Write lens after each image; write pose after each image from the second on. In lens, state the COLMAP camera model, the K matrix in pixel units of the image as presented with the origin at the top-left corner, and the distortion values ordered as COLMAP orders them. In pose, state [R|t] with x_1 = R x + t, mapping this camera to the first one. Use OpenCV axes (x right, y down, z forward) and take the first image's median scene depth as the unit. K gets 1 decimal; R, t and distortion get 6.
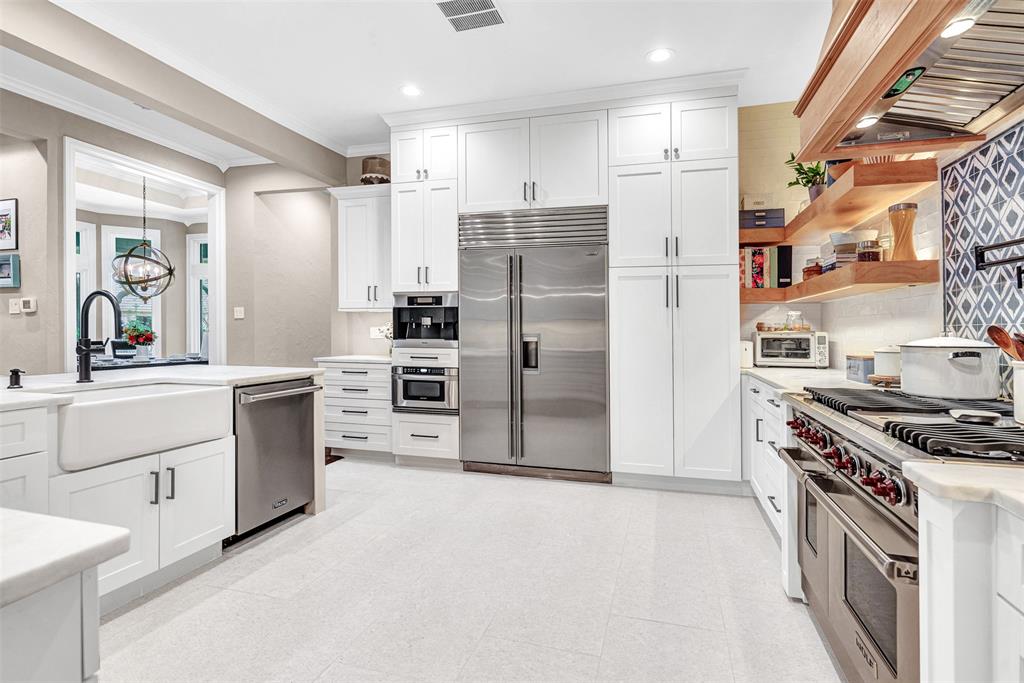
lens RADIAL K [[527.7, 0, 512.3], [0, 527.7, 331.0], [0, 0, 1]] dist [0.001493, 0.001078]
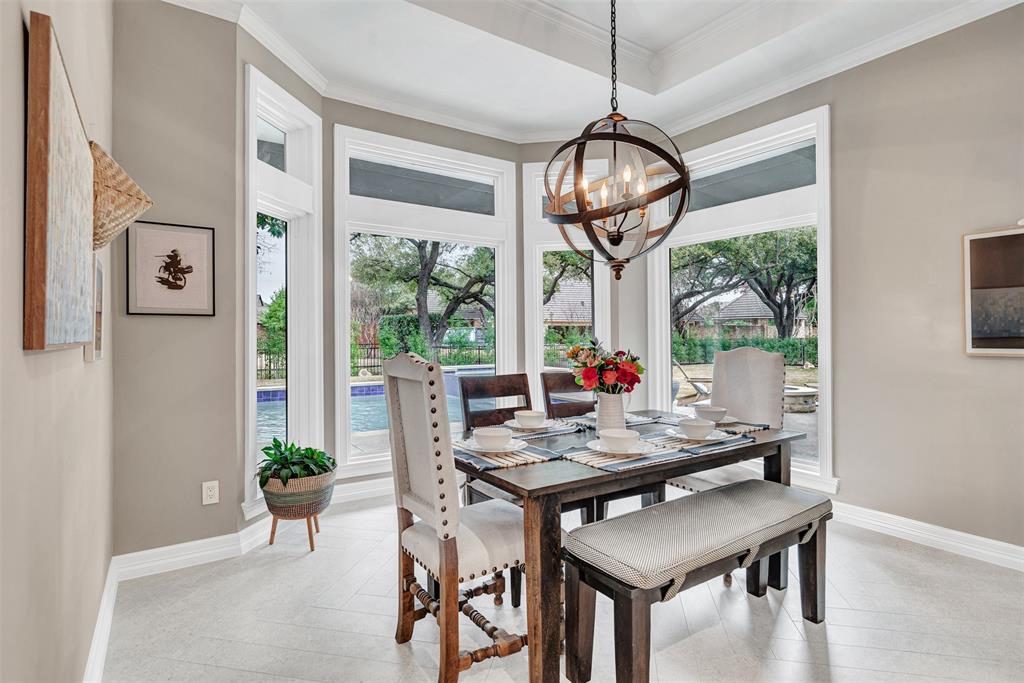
lens RADIAL K [[527.7, 0, 511.8], [0, 527.7, 334.4], [0, 0, 1]] dist [0.001493, 0.001078]
pose [[0.775202, -0.005344, -0.631690, -0.518285], [0.007282, 0.999973, 0.000478, -0.013775], [0.631671, -0.004971, 0.775221, 0.666513]]
